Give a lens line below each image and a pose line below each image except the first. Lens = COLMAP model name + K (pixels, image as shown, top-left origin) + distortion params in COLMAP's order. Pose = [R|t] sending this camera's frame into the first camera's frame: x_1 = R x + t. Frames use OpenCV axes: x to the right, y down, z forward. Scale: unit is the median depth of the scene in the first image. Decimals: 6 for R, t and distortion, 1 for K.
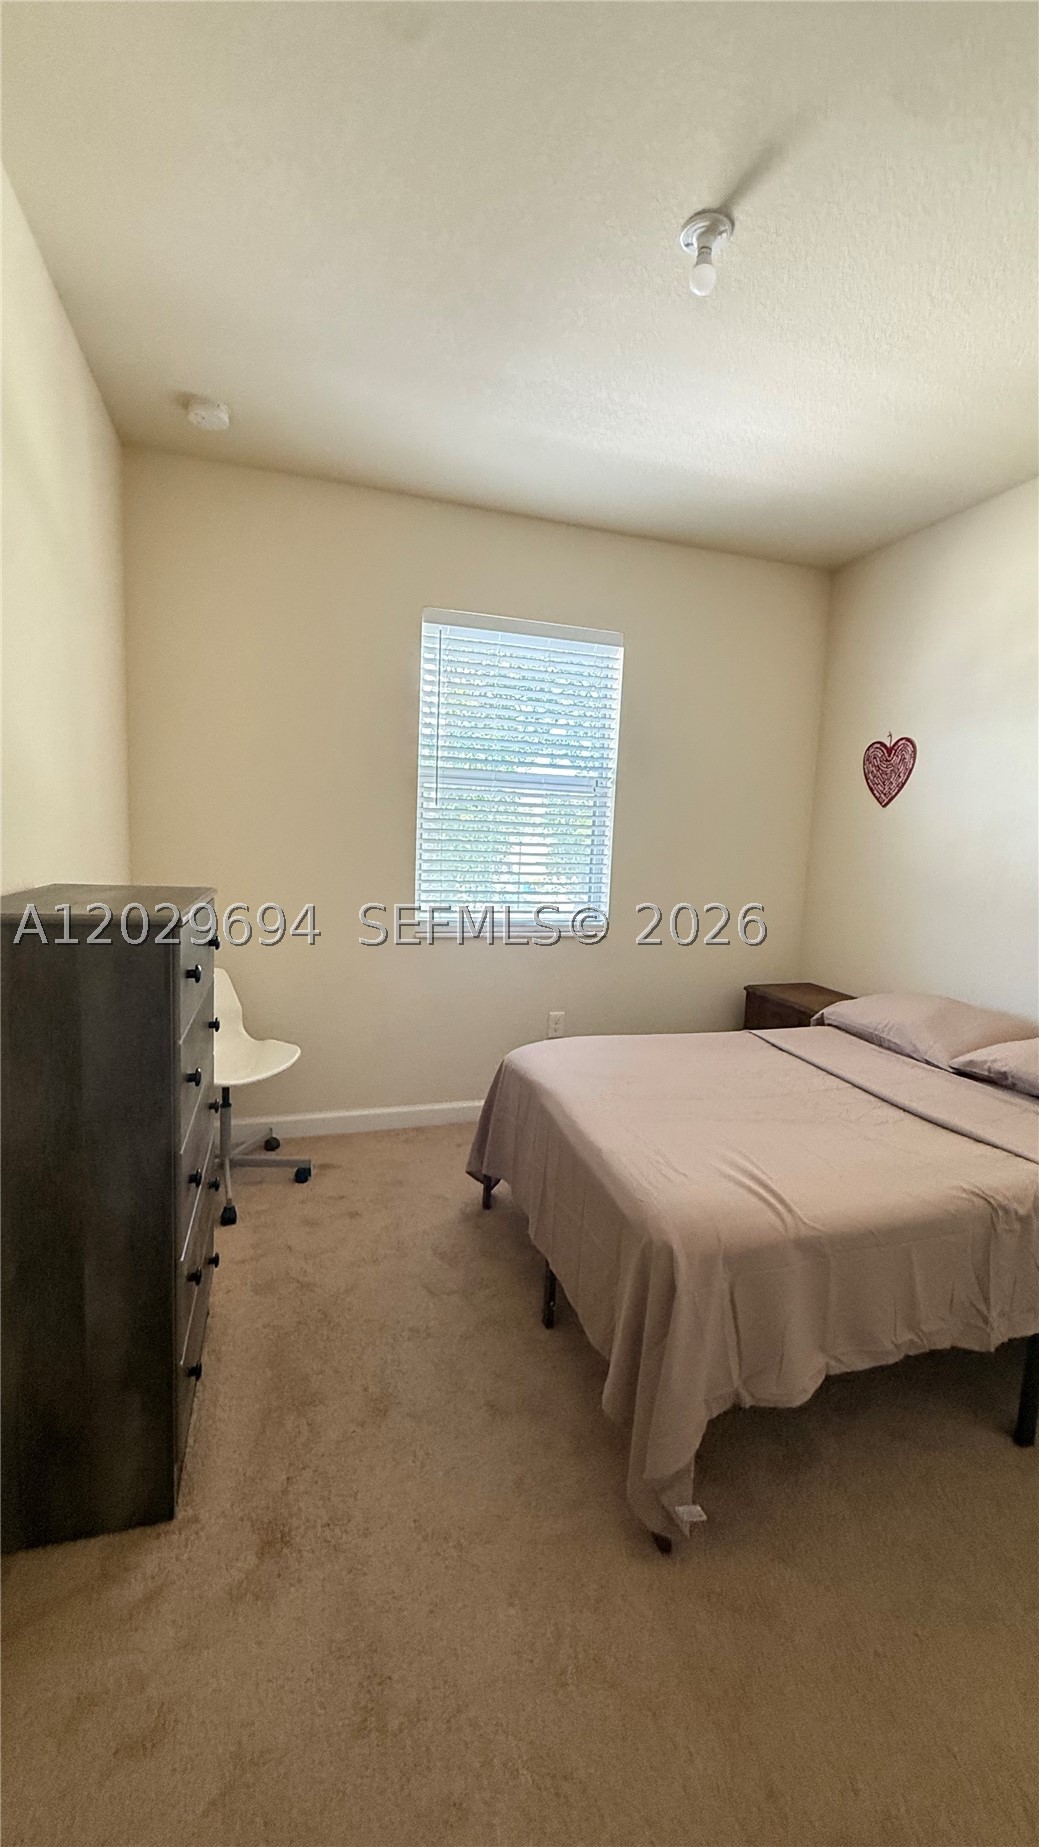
lens RADIAL K [[735.5, 0, 521.2], [0, 735.5, 920.8], [0, 0, 1]] dist [-0.000628, 0.000774]
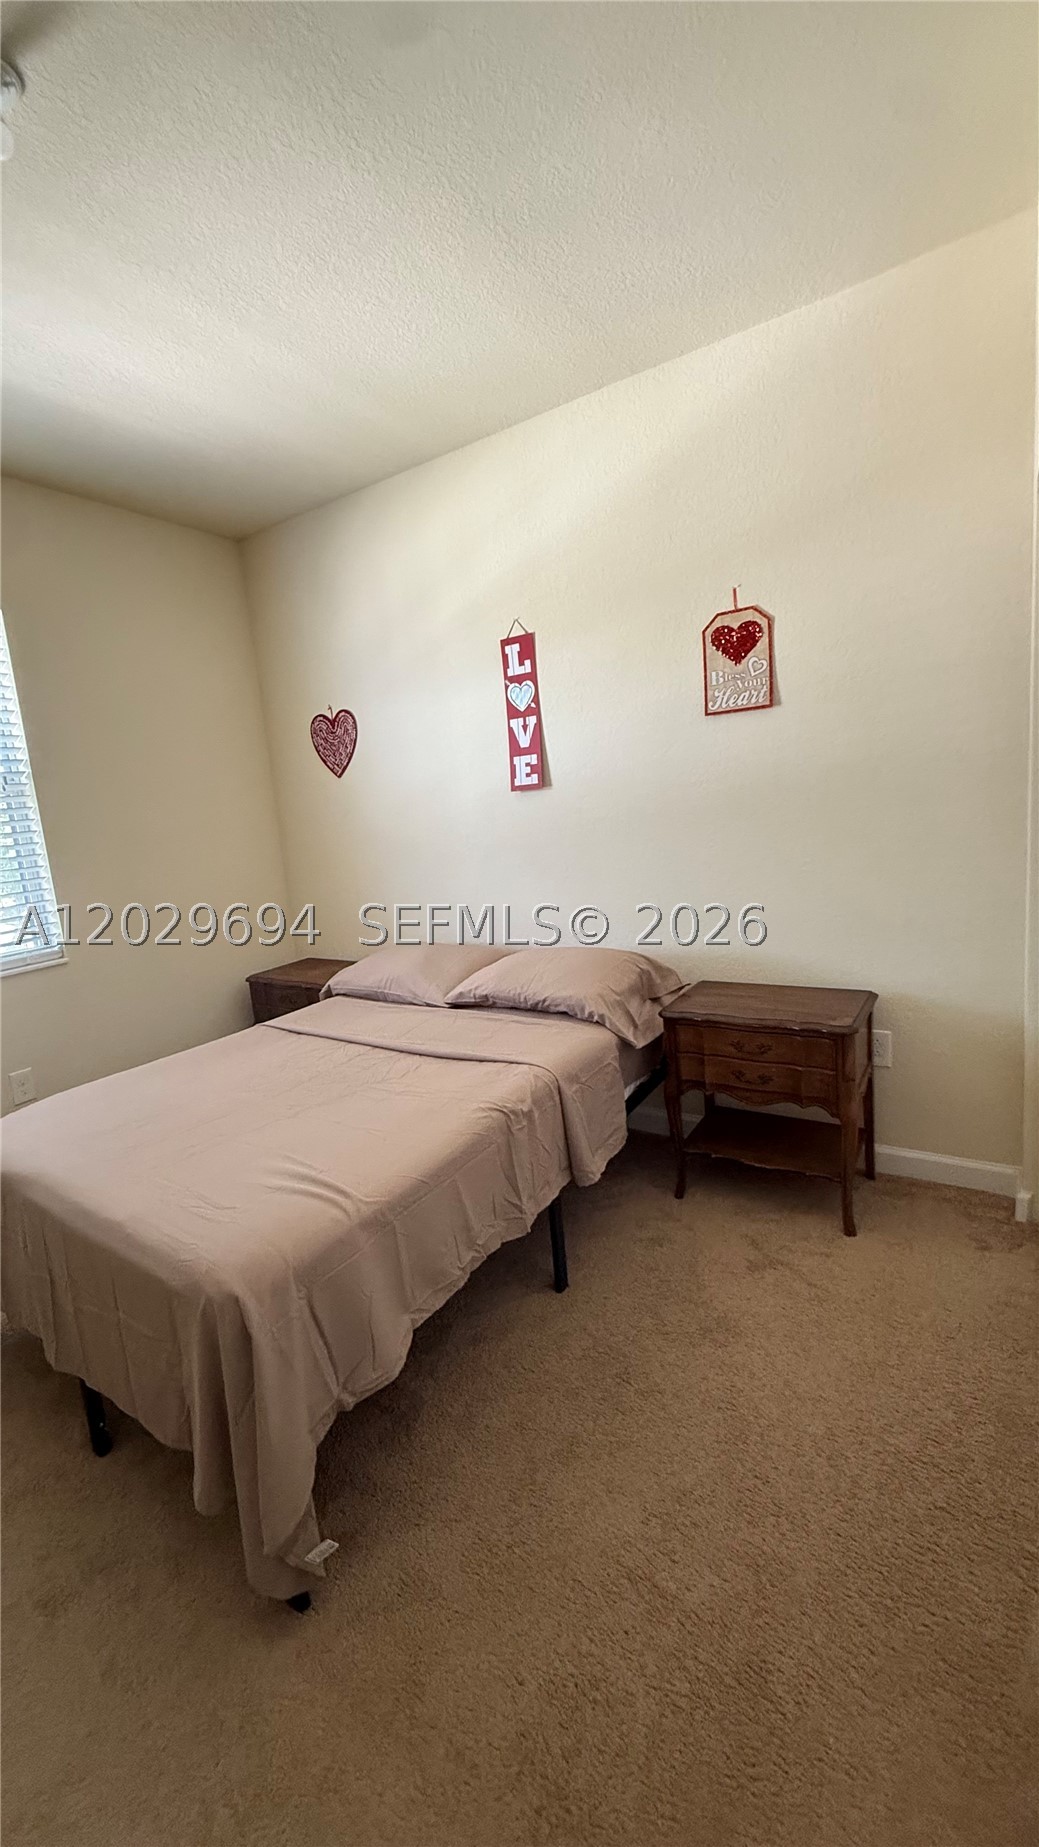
lens RADIAL K [[735.5, 0, 521.2], [0, 735.5, 920.8], [0, 0, 1]] dist [-0.000628, 0.000774]
pose [[0.761649, -0.208849, 0.613411, 0.014806], [0.191913, 0.976870, 0.094305, -0.009495], [-0.618919, 0.045894, 0.784113, 0.061620]]
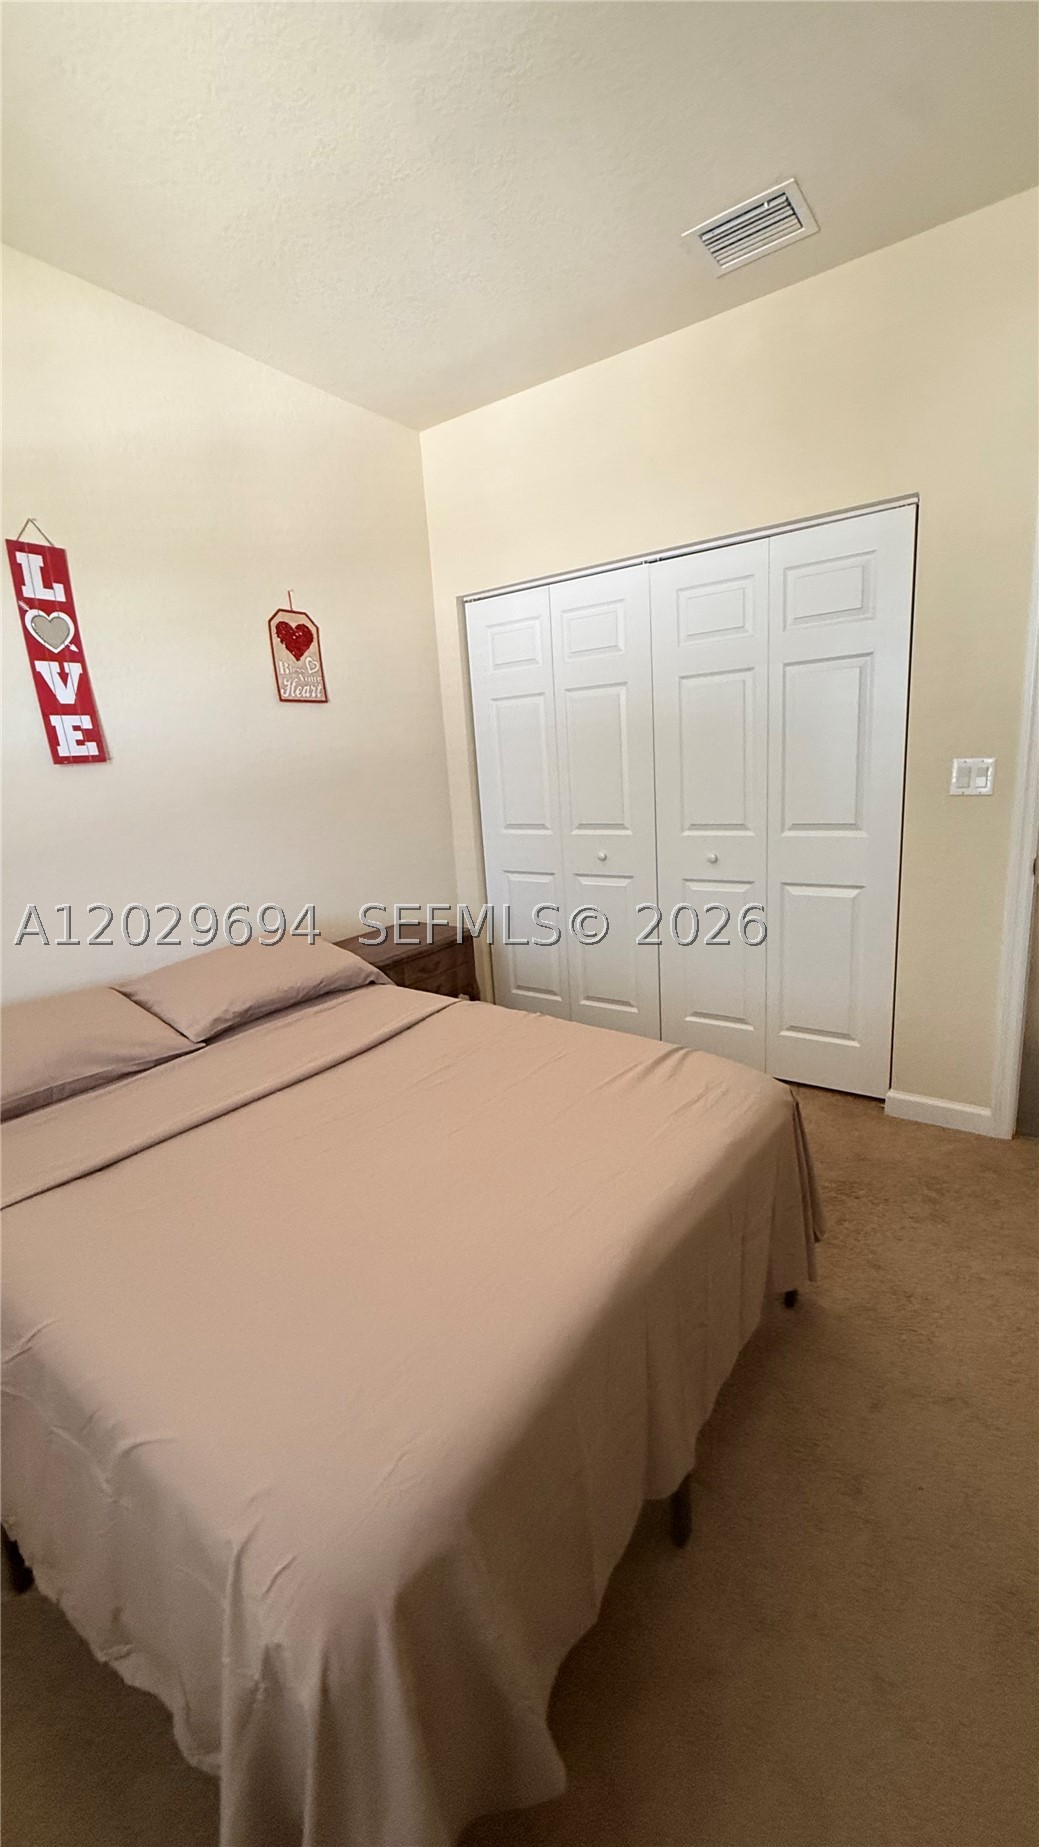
lens RADIAL K [[735.5, 0, 521.2], [0, 735.5, 920.8], [0, 0, 1]] dist [-0.000628, 0.000774]
pose [[-0.603304, -0.179012, 0.777161, -0.319040], [0.128578, 0.939901, 0.316312, -0.185111], [-0.787078, 0.290758, -0.544029, 1.507867]]
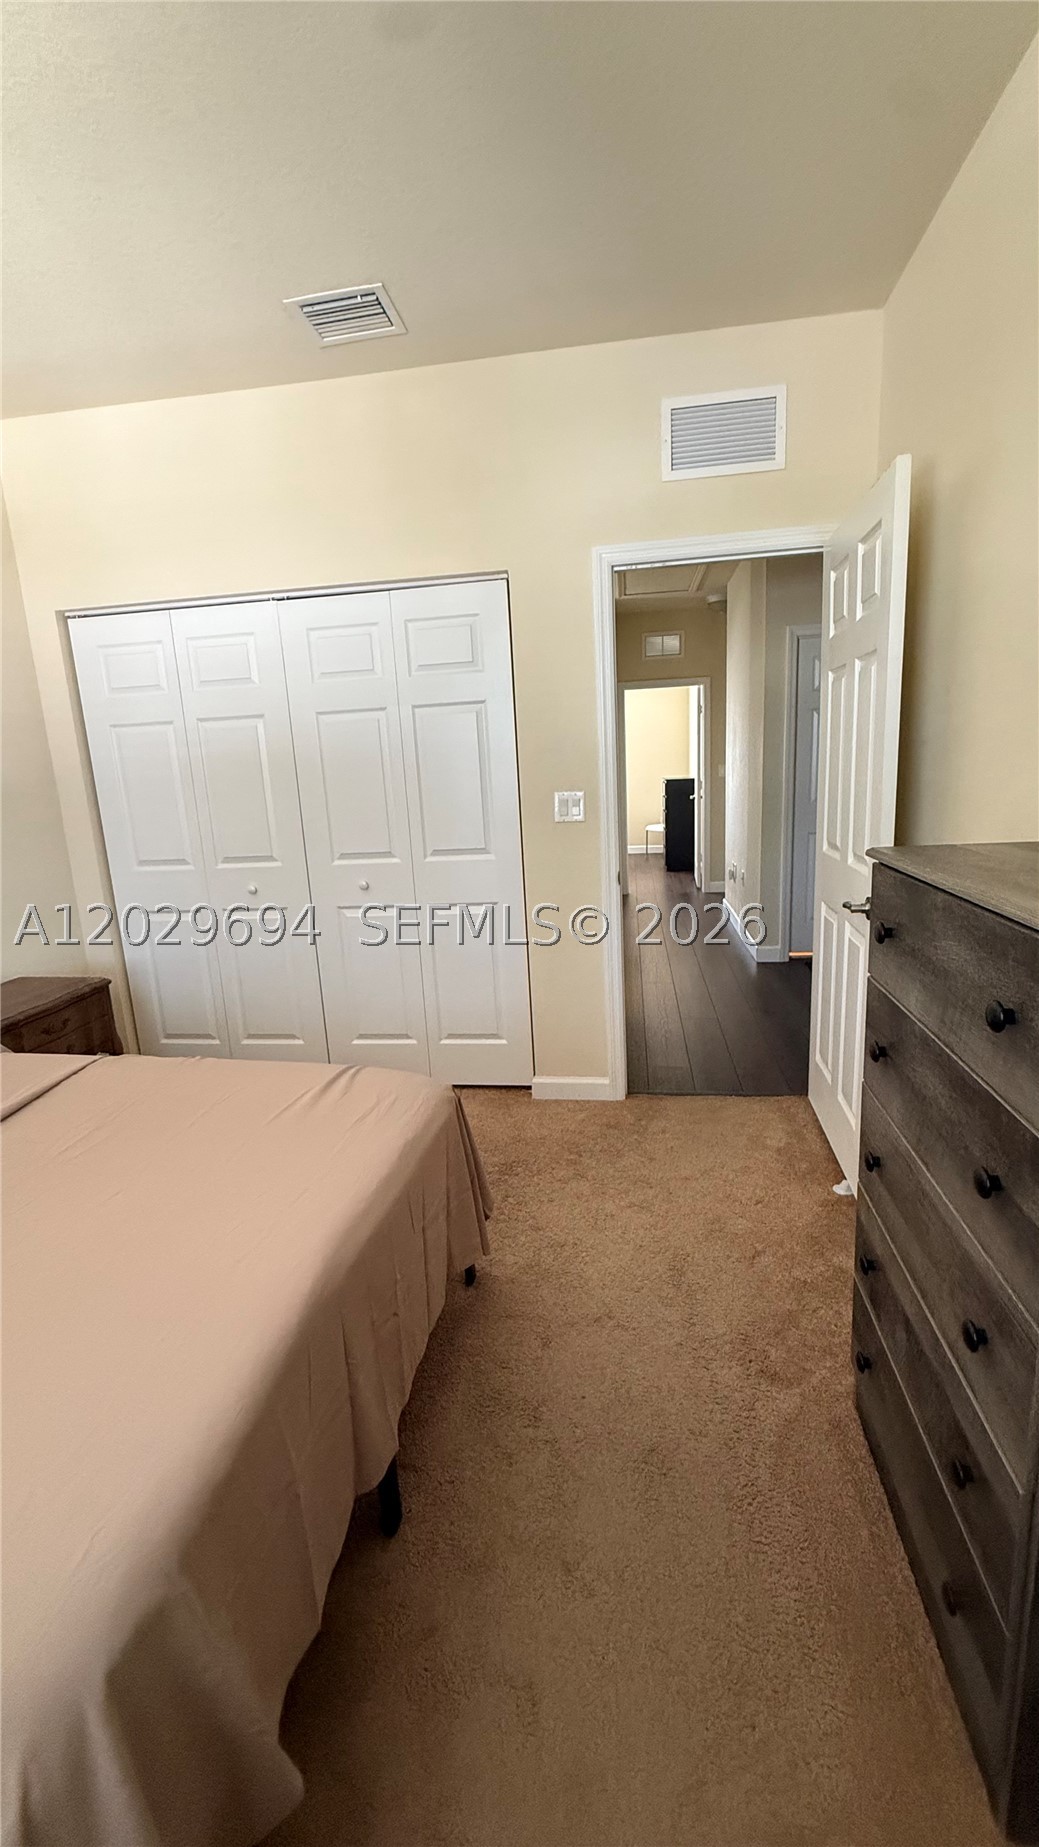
lens RADIAL K [[715.0, 0, 522.8], [0, 715.0, 918.2], [0, 0, 1]] dist [-0.001481, 0.000048]
pose [[-0.901364, -0.087583, 0.424114, -0.338345], [0.060580, 0.944206, 0.323736, -0.192731], [-0.428805, 0.317497, -0.845767, 1.532562]]
